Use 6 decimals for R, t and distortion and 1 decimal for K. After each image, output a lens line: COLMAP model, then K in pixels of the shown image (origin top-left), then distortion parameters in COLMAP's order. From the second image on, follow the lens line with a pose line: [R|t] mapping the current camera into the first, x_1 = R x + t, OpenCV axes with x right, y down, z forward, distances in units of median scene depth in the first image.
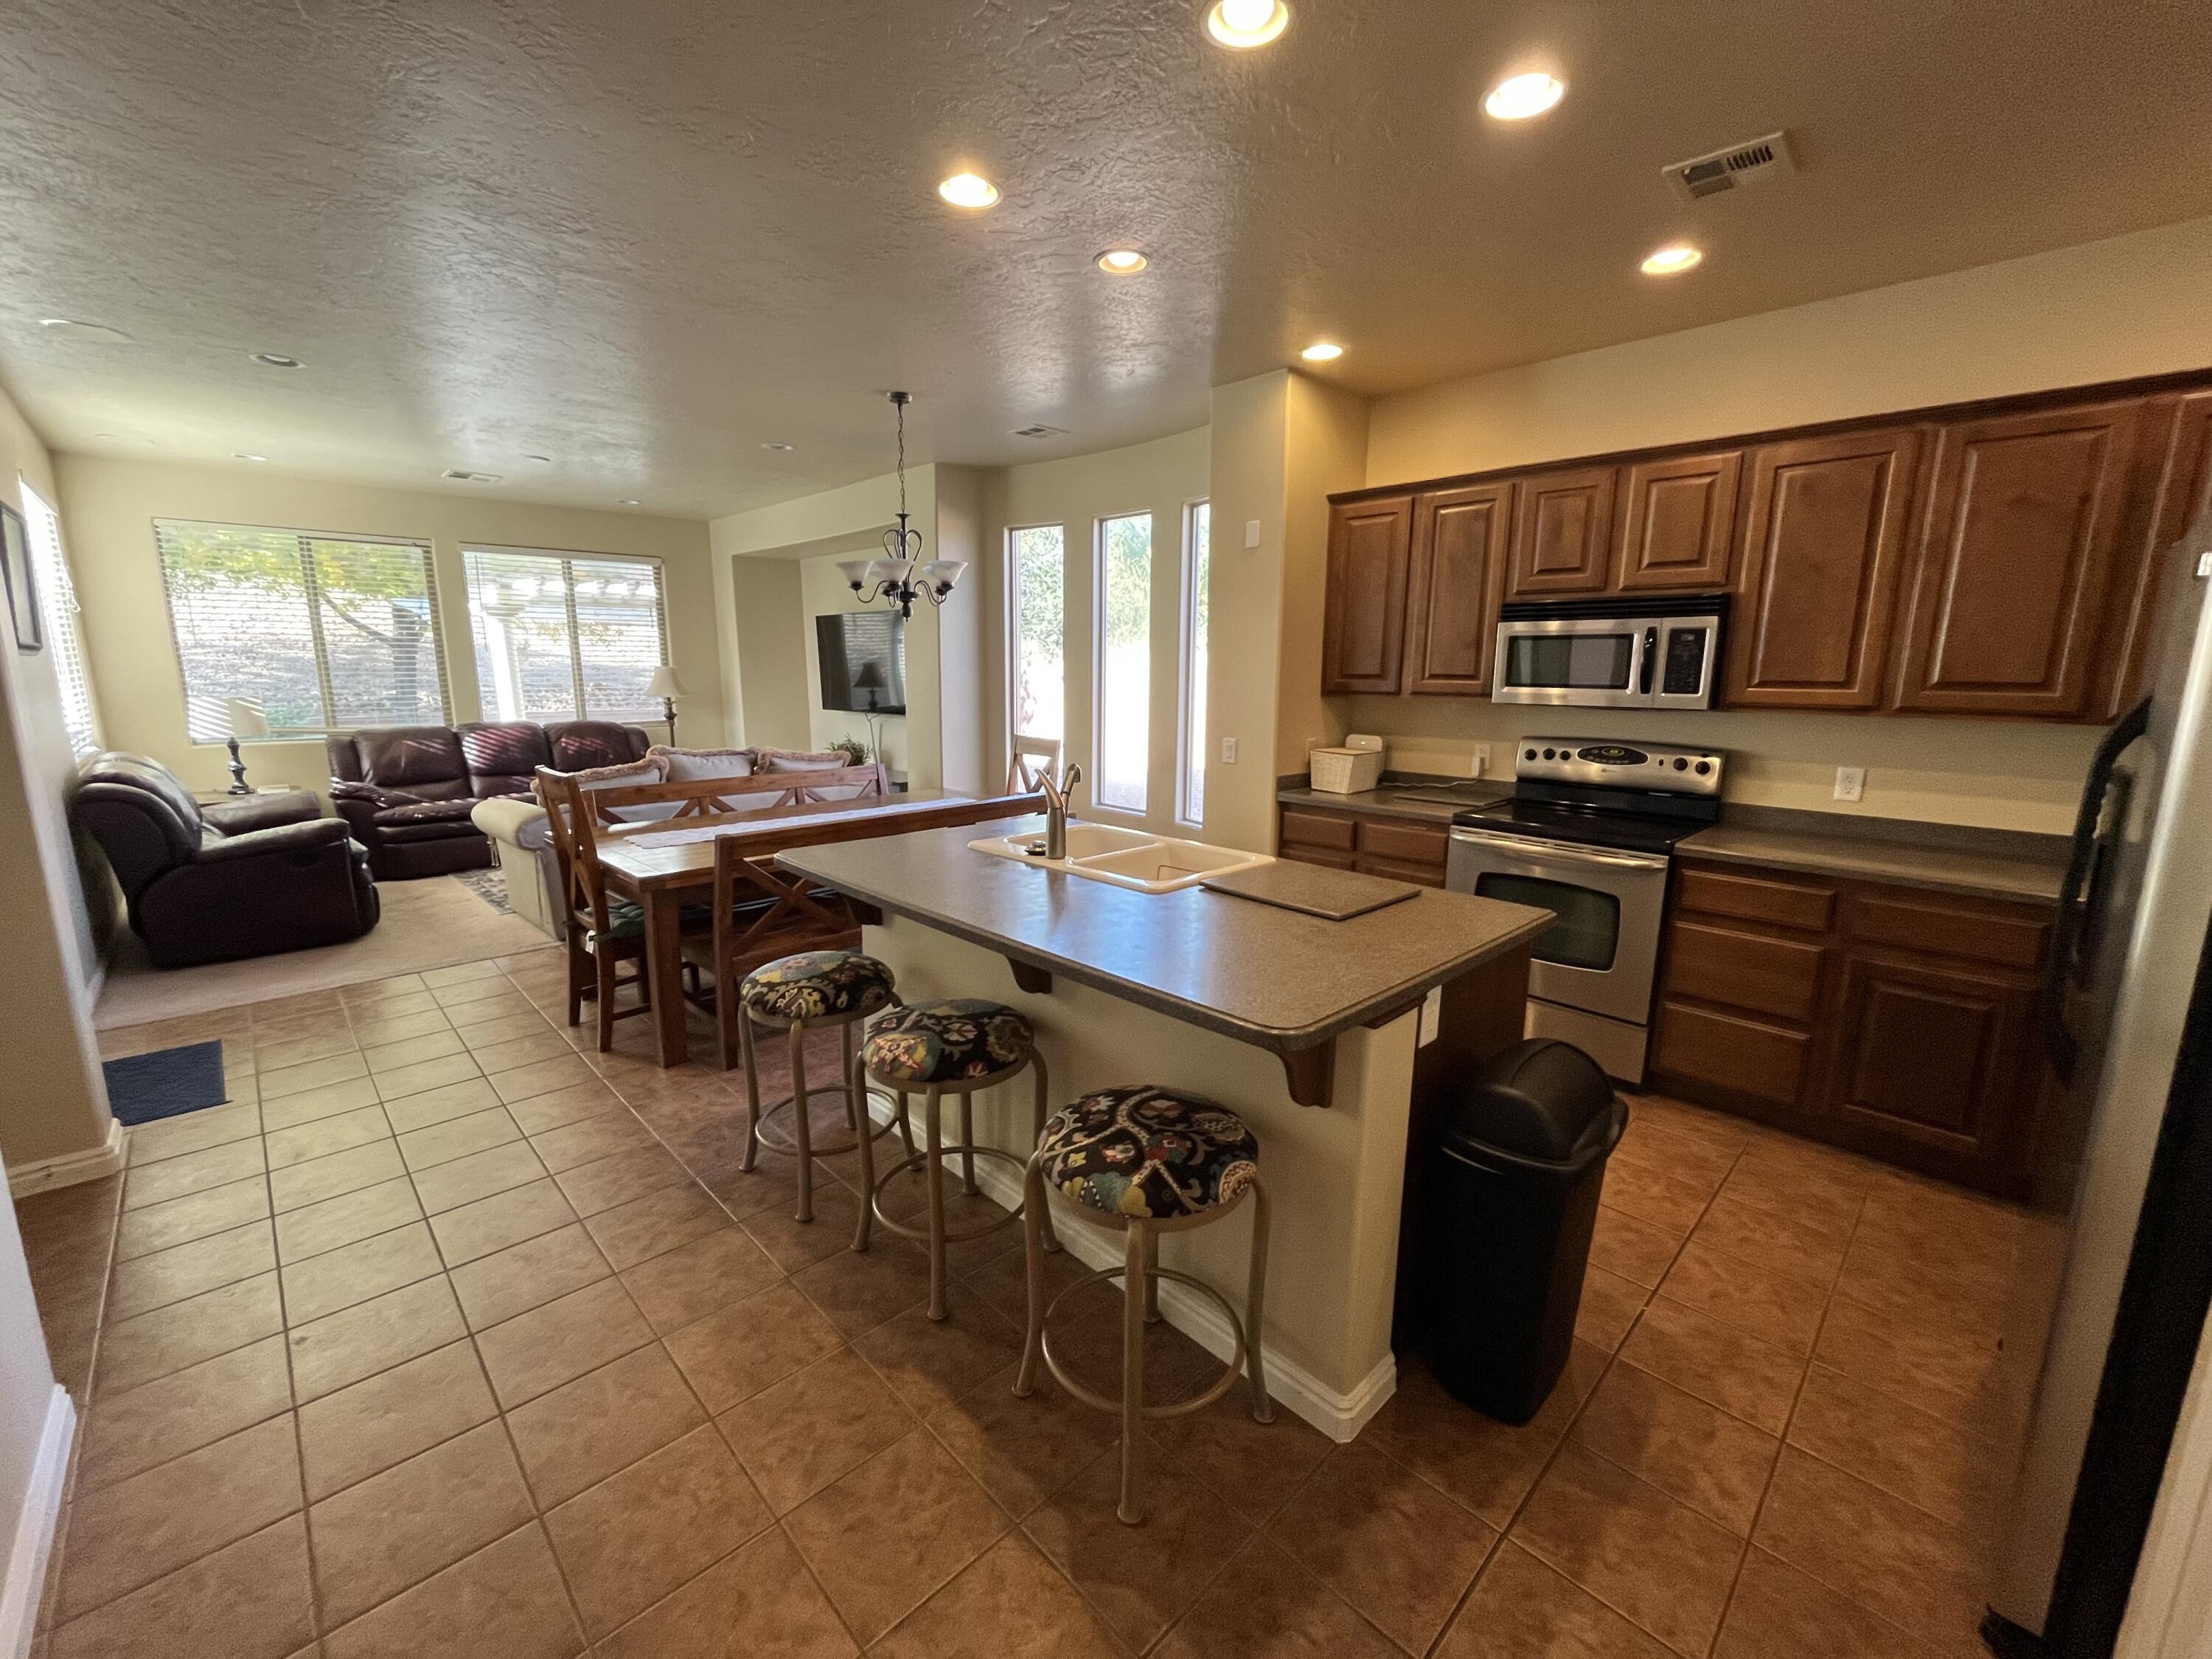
lens RADIAL K [[898.7, 0, 1106.0], [0, 898.7, 829.5], [0, 0, 1]] dist [-0.002663, -0.000149]
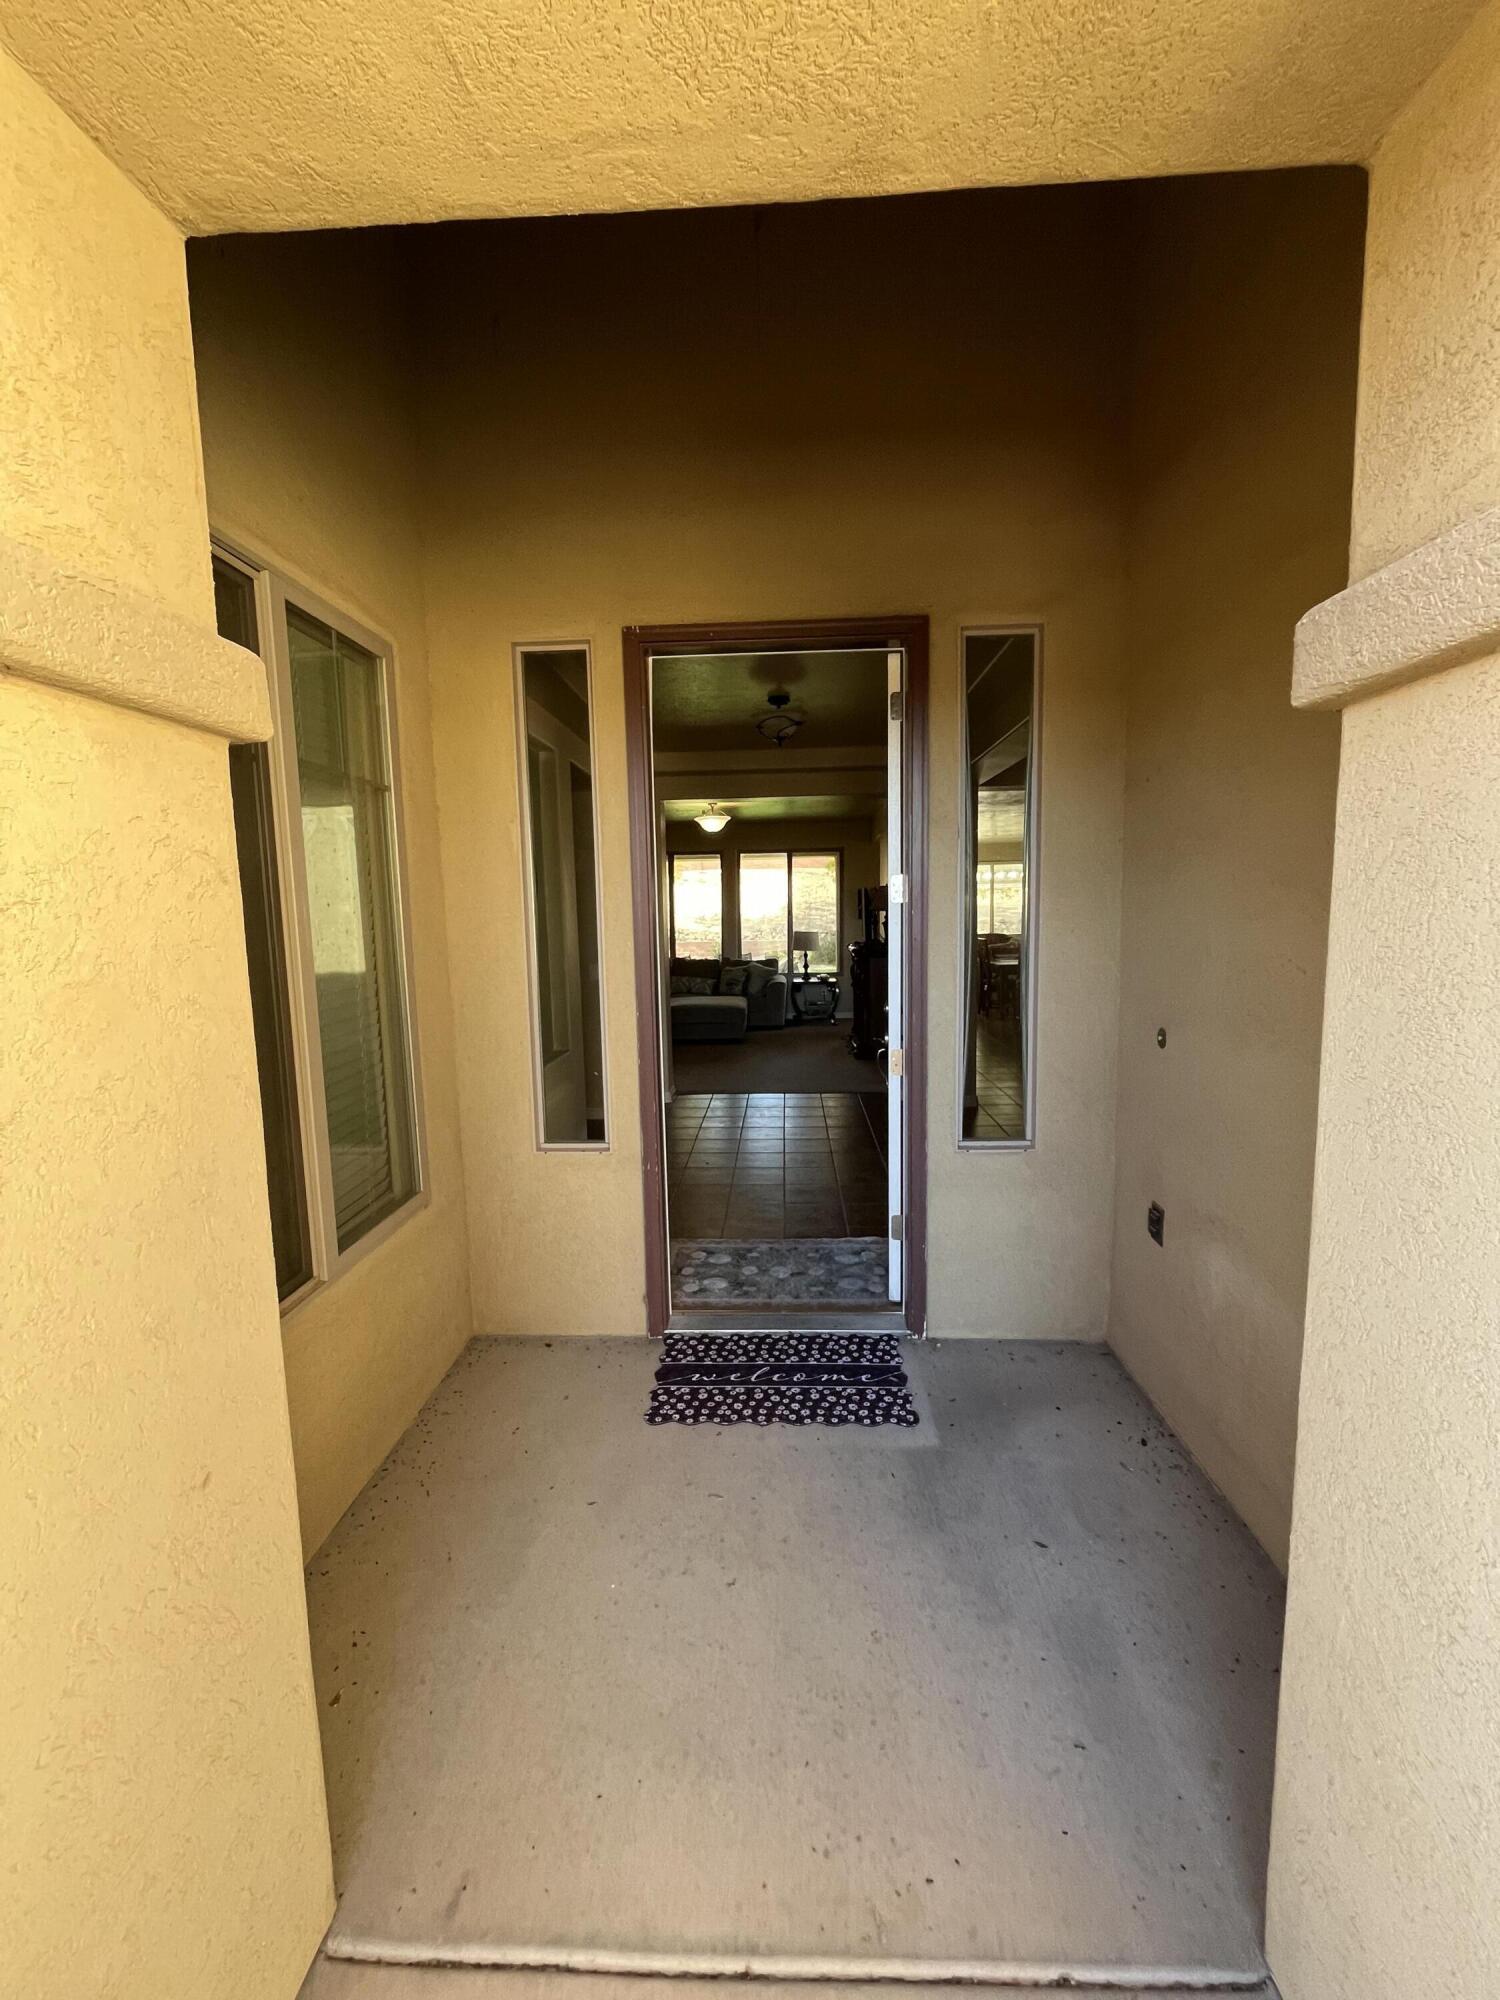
lens RADIAL K [[812.6, 0, 750.0], [0, 812.6, 1000.0], [0, 0, 1]] dist [-0.002663, -0.000149]
pose [[0.685301, 0.060252, -0.725764, 0.798675], [-0.110191, 0.993677, -0.021554, 0.252607], [0.719876, 0.094744, 0.687607, -1.337888]]
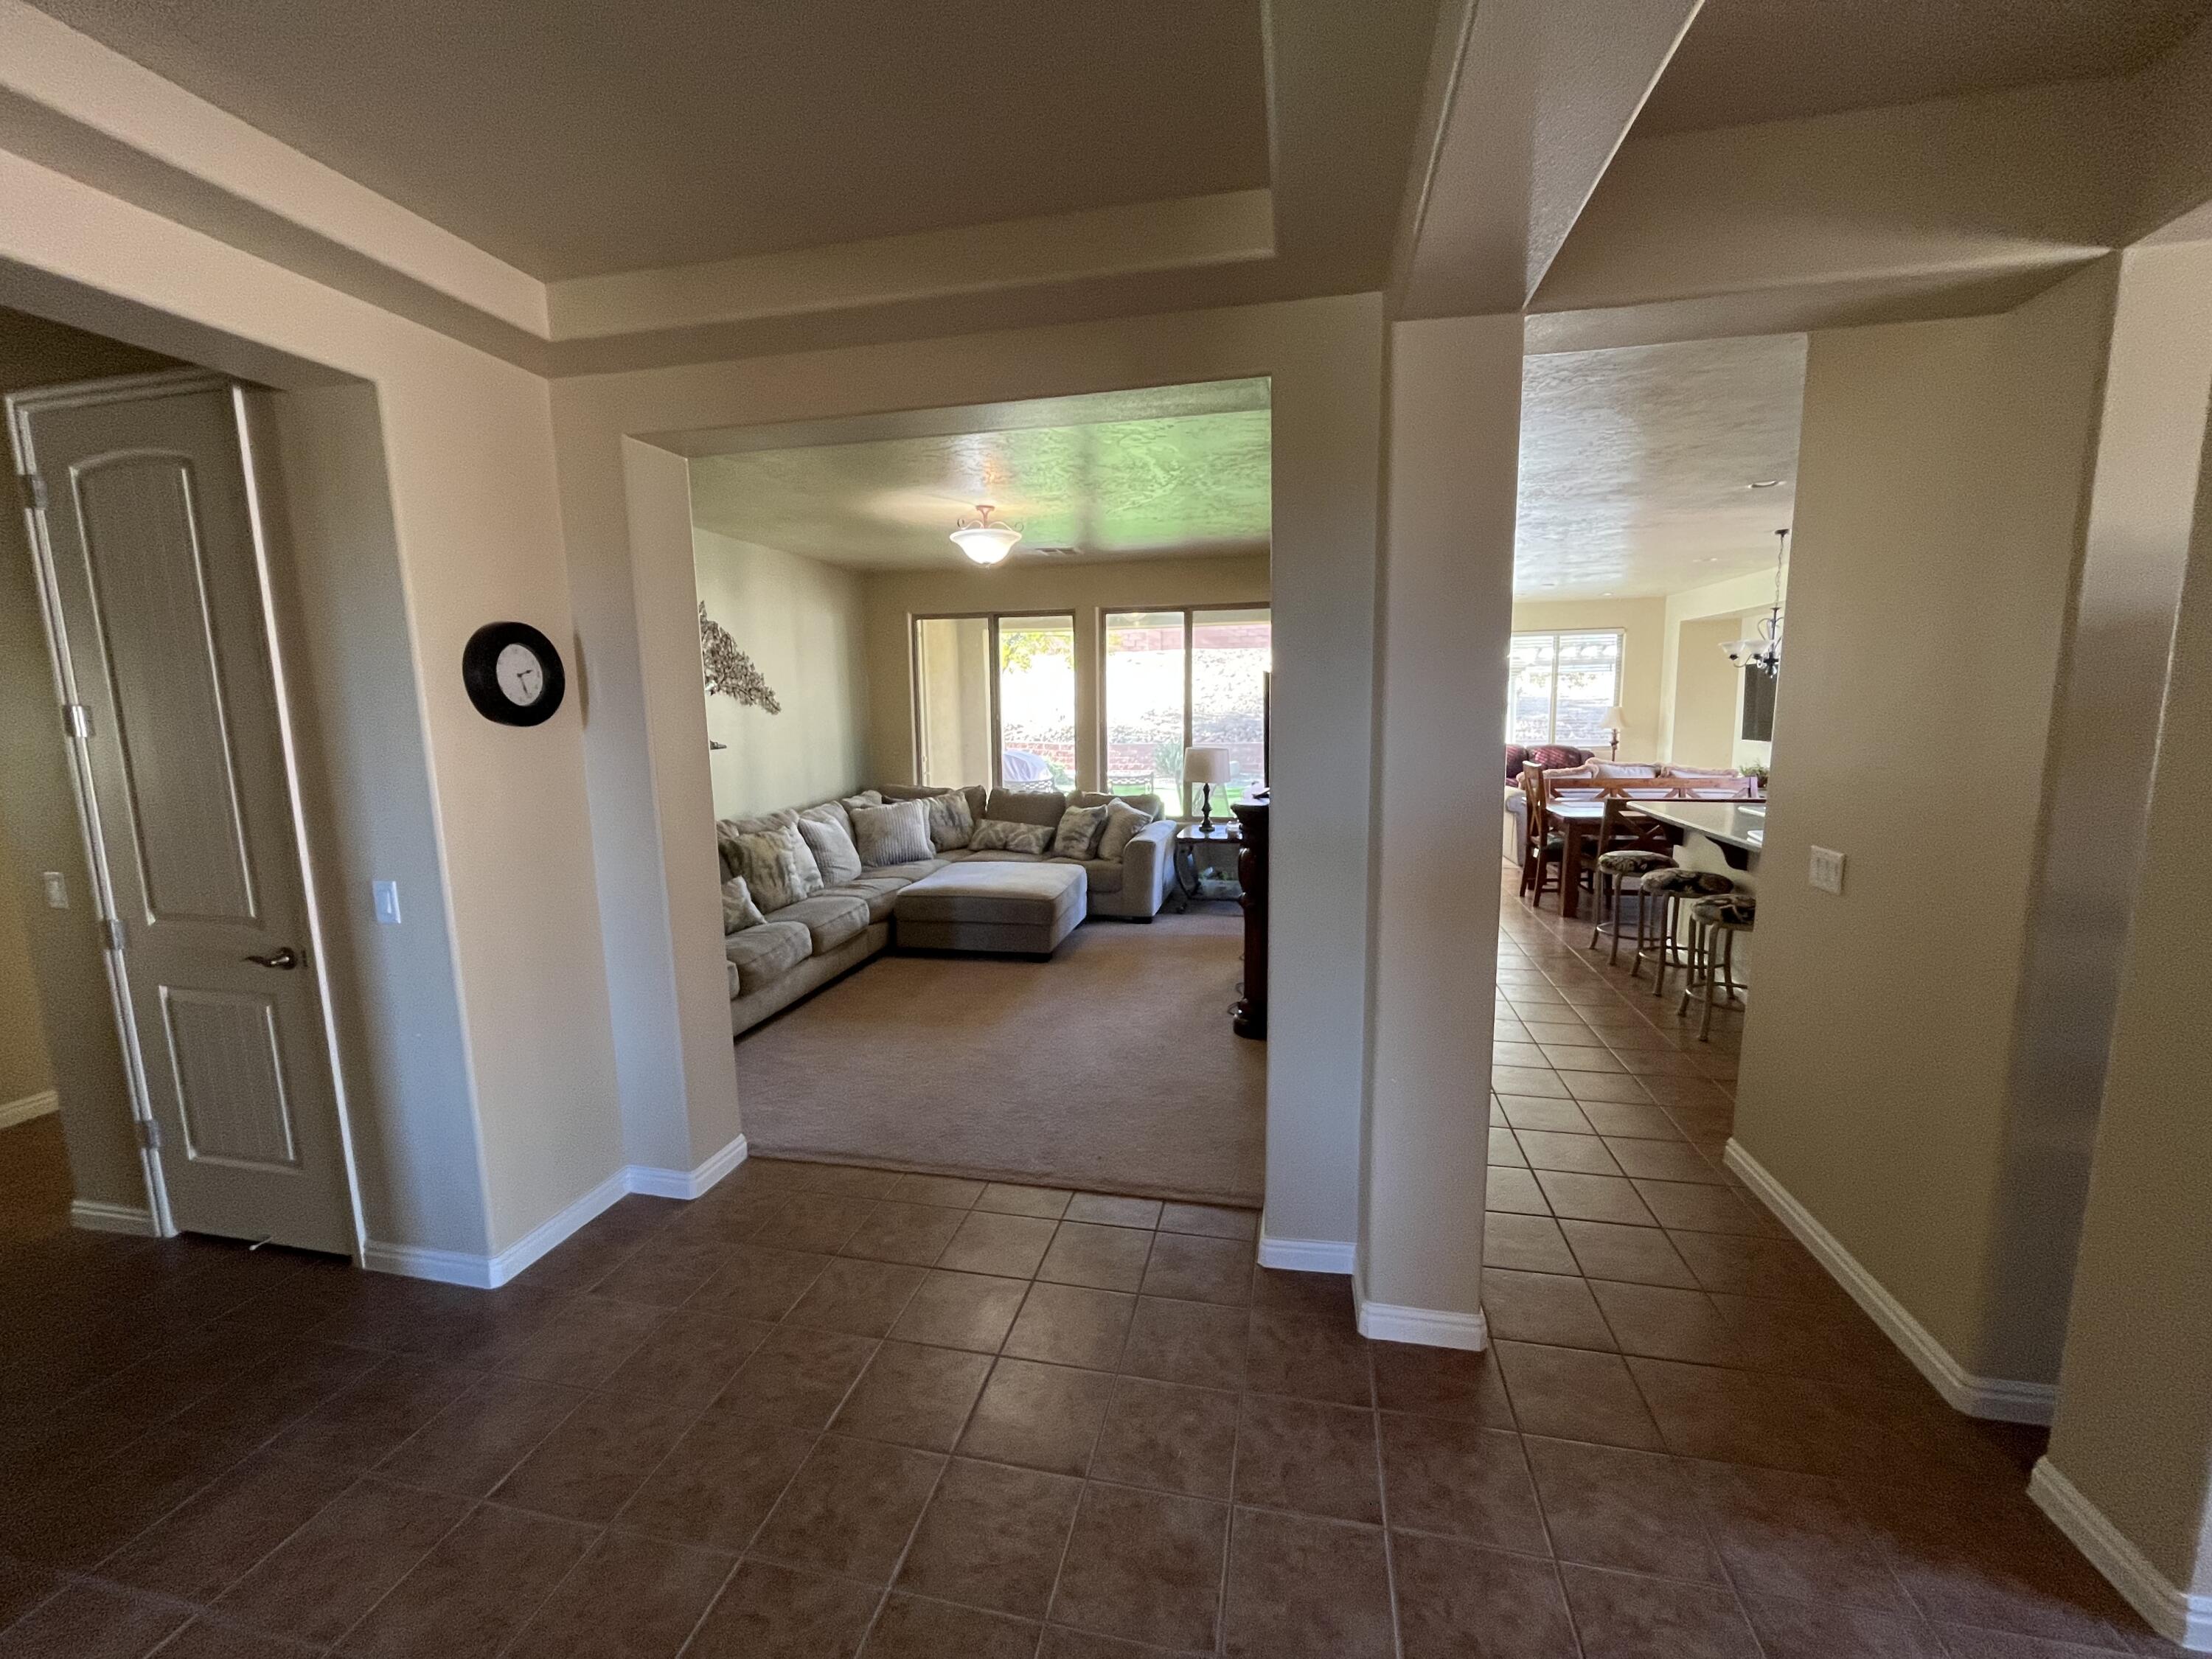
lens RADIAL K [[898.7, 0, 1106.0], [0, 898.7, 829.5], [0, 0, 1]] dist [-0.002663, -0.000149]
pose [[0.550966, 0.103297, -0.828110, 0.373921], [-0.133630, 0.990426, 0.034636, 0.096908], [0.823759, 0.091577, 0.559495, -0.621071]]
